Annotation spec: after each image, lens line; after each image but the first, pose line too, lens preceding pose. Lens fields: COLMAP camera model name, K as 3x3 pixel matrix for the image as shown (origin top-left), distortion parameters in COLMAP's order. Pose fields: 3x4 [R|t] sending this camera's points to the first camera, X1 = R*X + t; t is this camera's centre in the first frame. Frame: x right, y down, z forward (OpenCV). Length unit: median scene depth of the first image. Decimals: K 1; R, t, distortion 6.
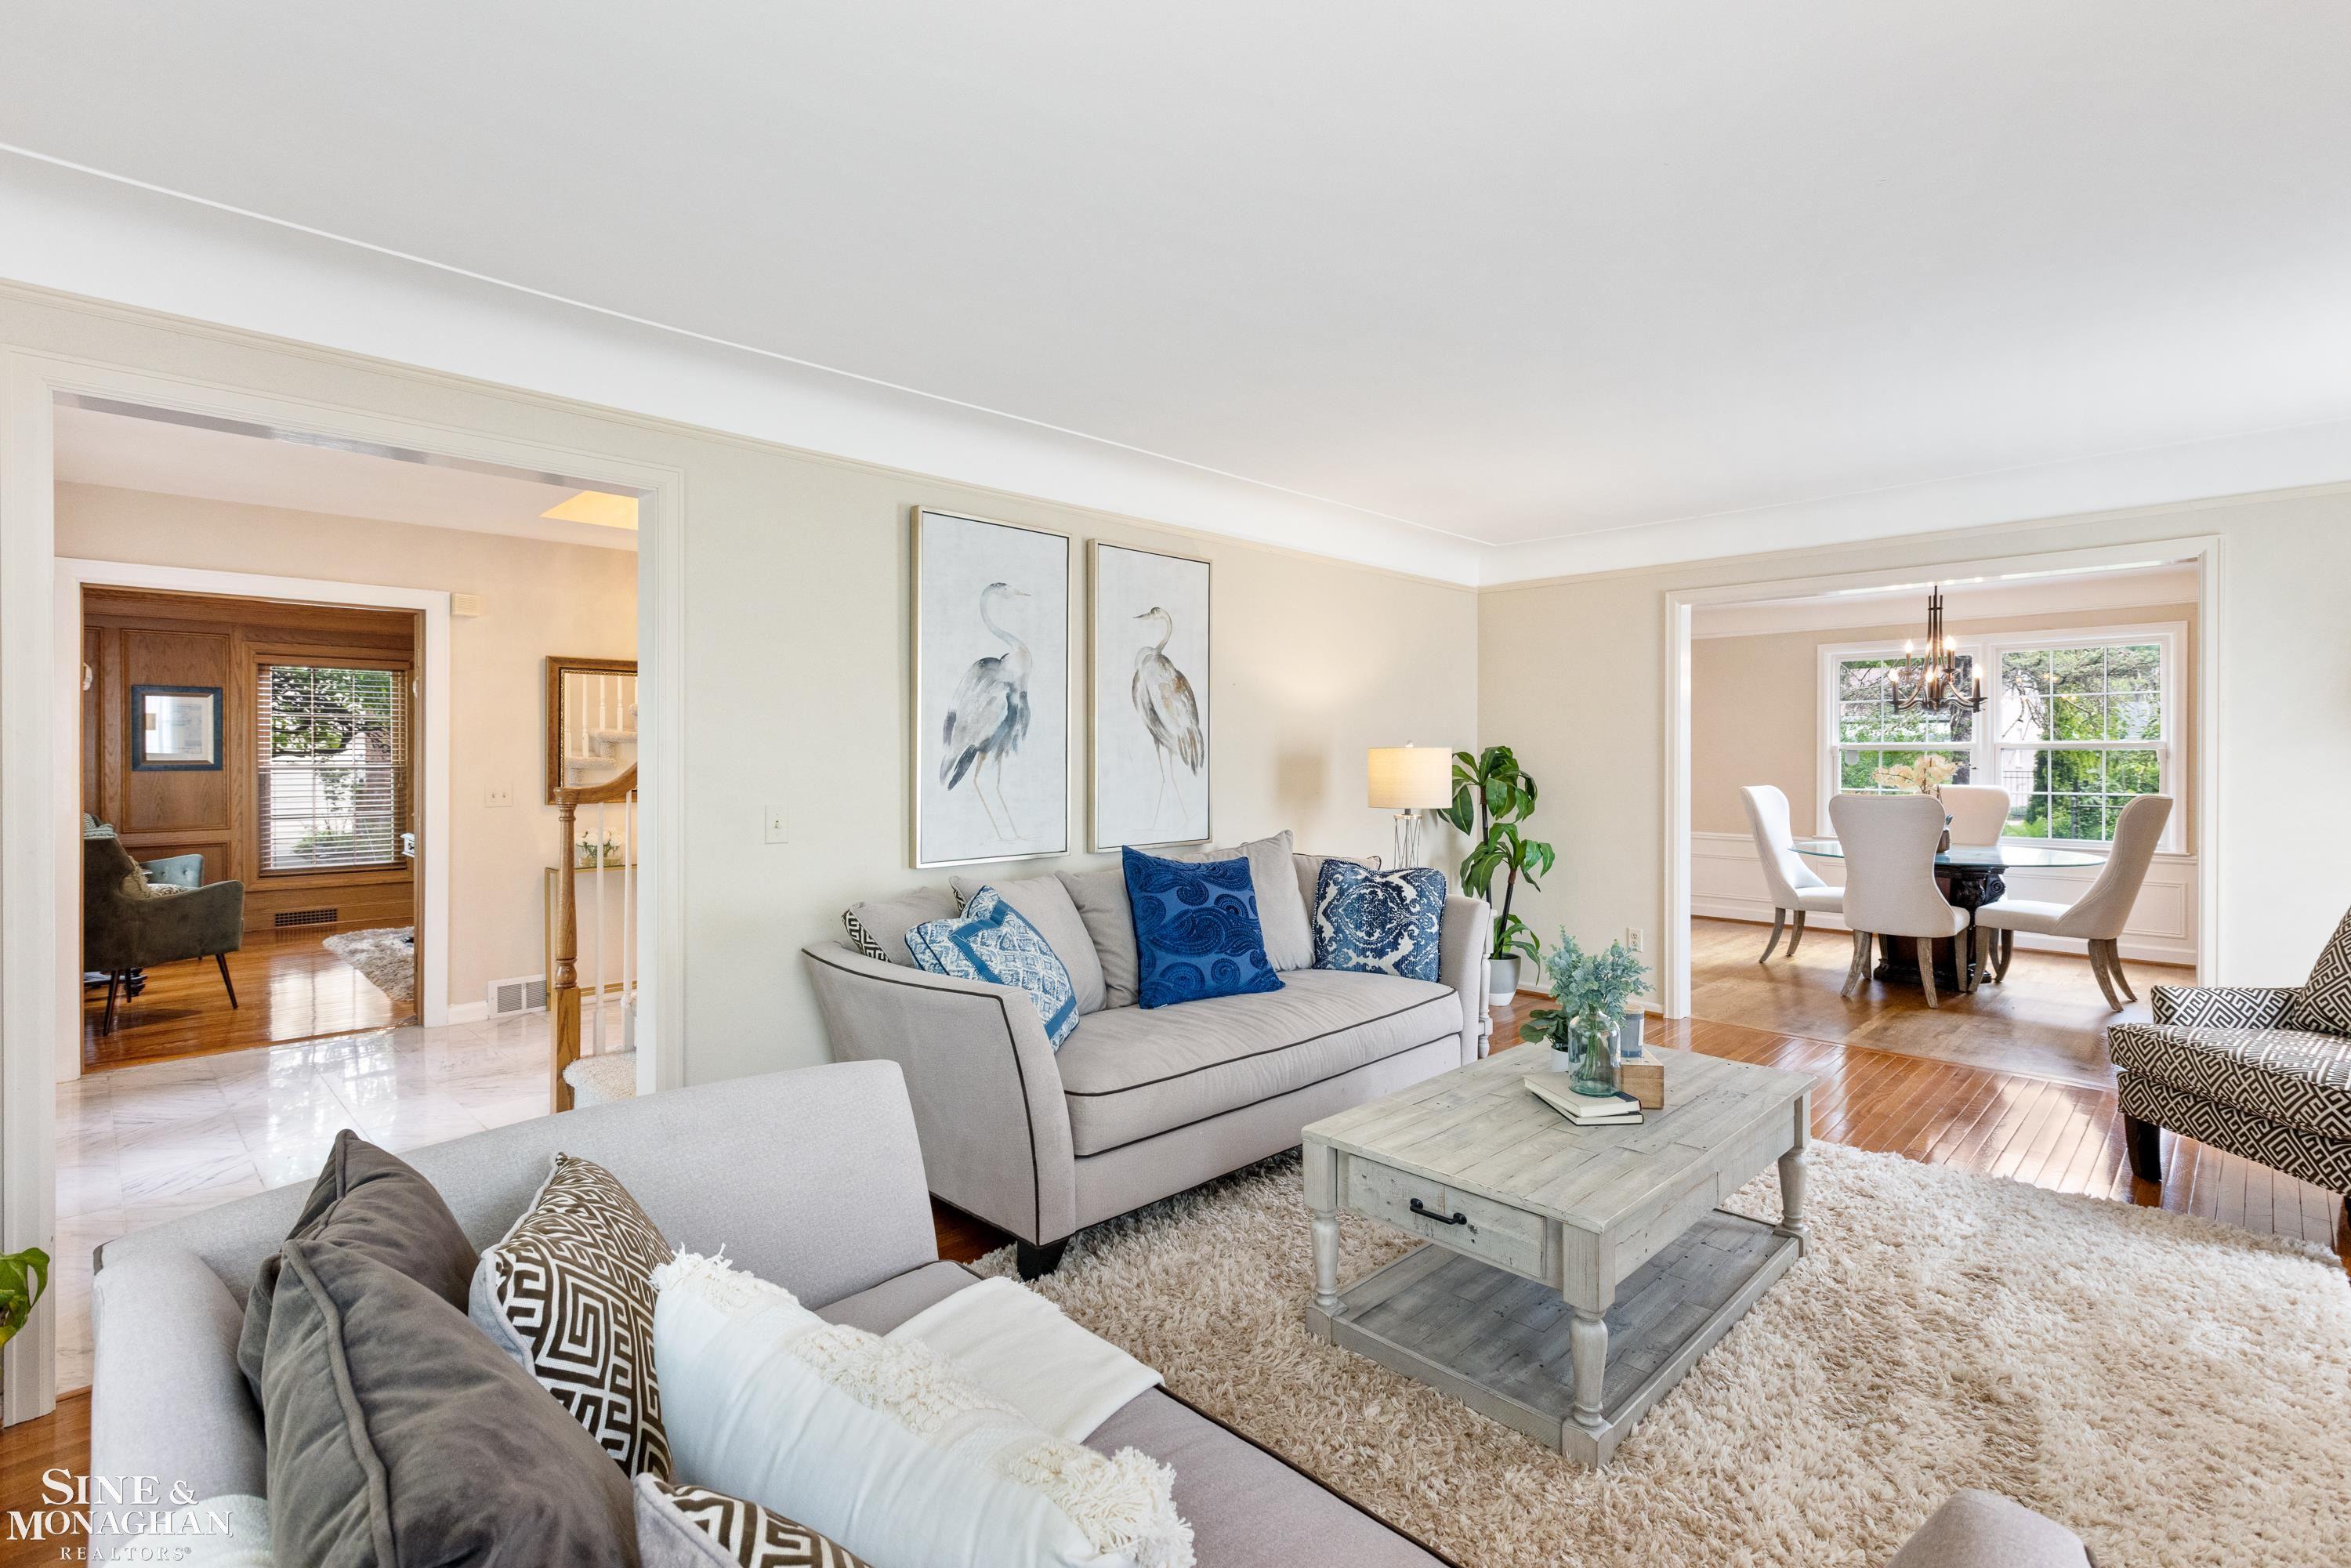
lens RADIAL K [[1080.7, 0, 1171.1], [0, 1080.7, 768.3], [0, 0, 1]] dist [-0.000943, -0.000039]
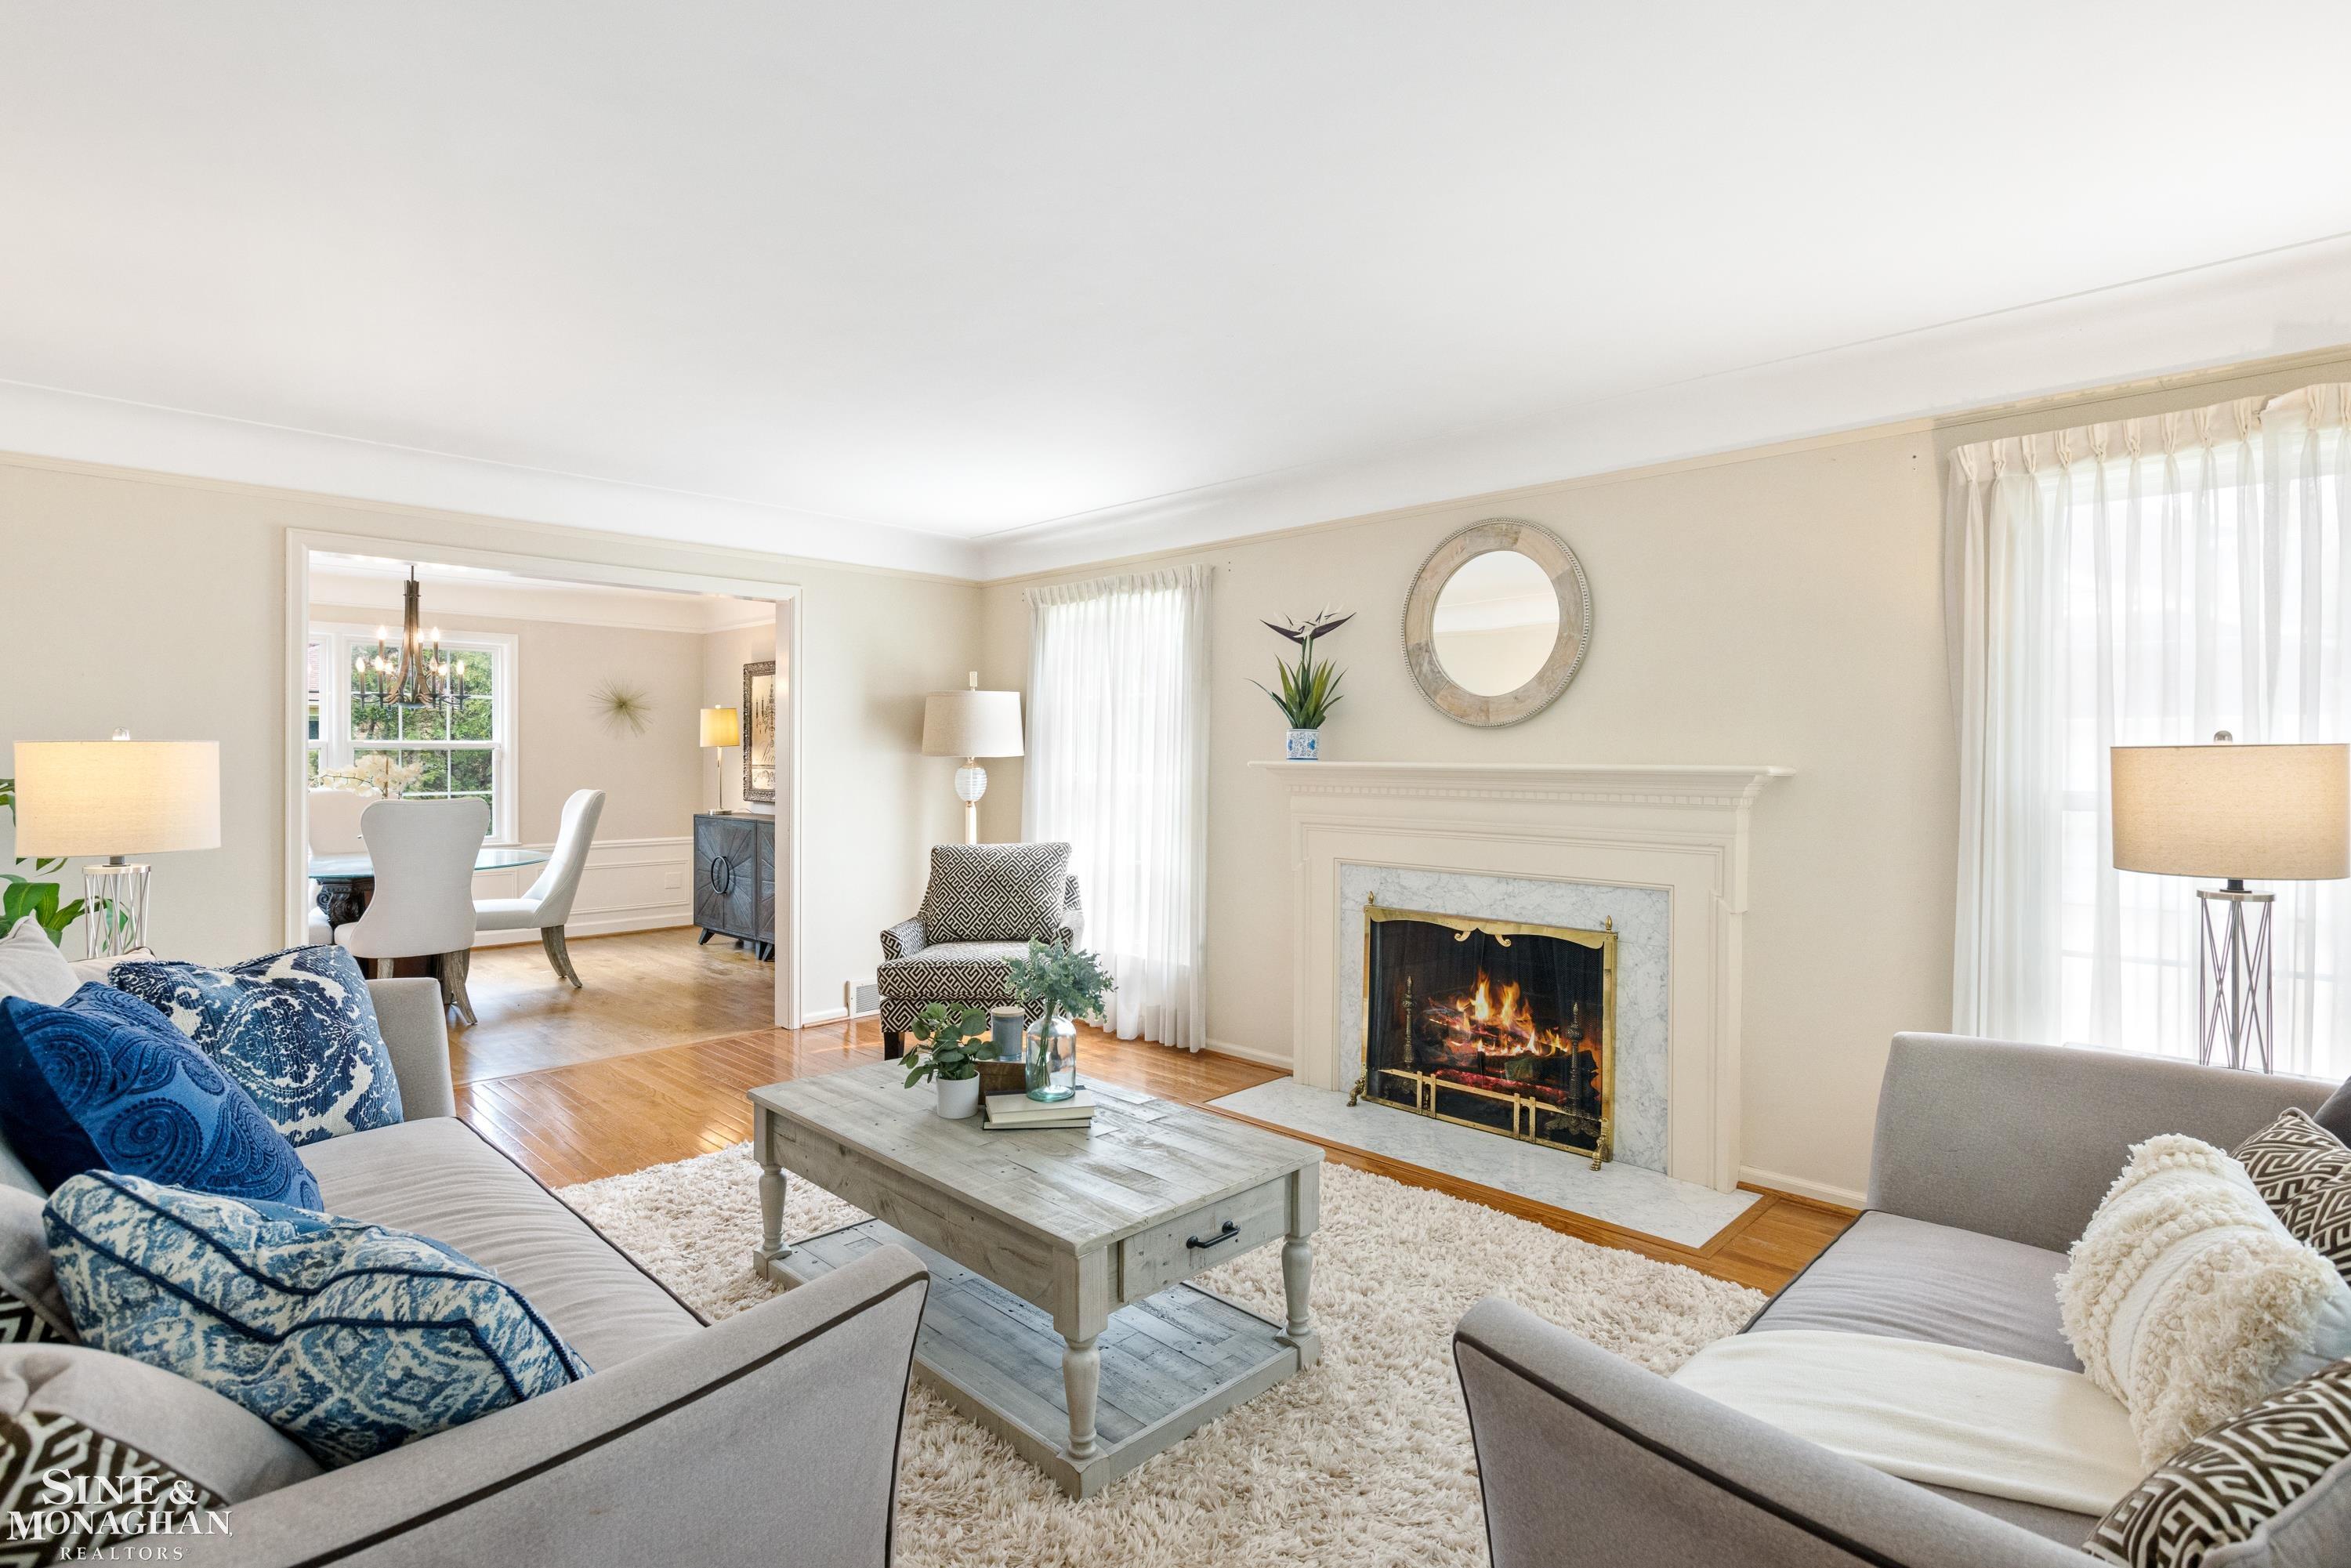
lens RADIAL K [[1122.6, 0, 1171.0], [0, 1122.6, 772.6], [0, 0, 1]] dist [0.001103, -0.000025]
pose [[-0.014499, -0.012042, 0.999822, -0.392218], [0.007932, 0.999895, 0.012158, -0.005364], [-0.999863, 0.008107, -0.014402, 0.557407]]
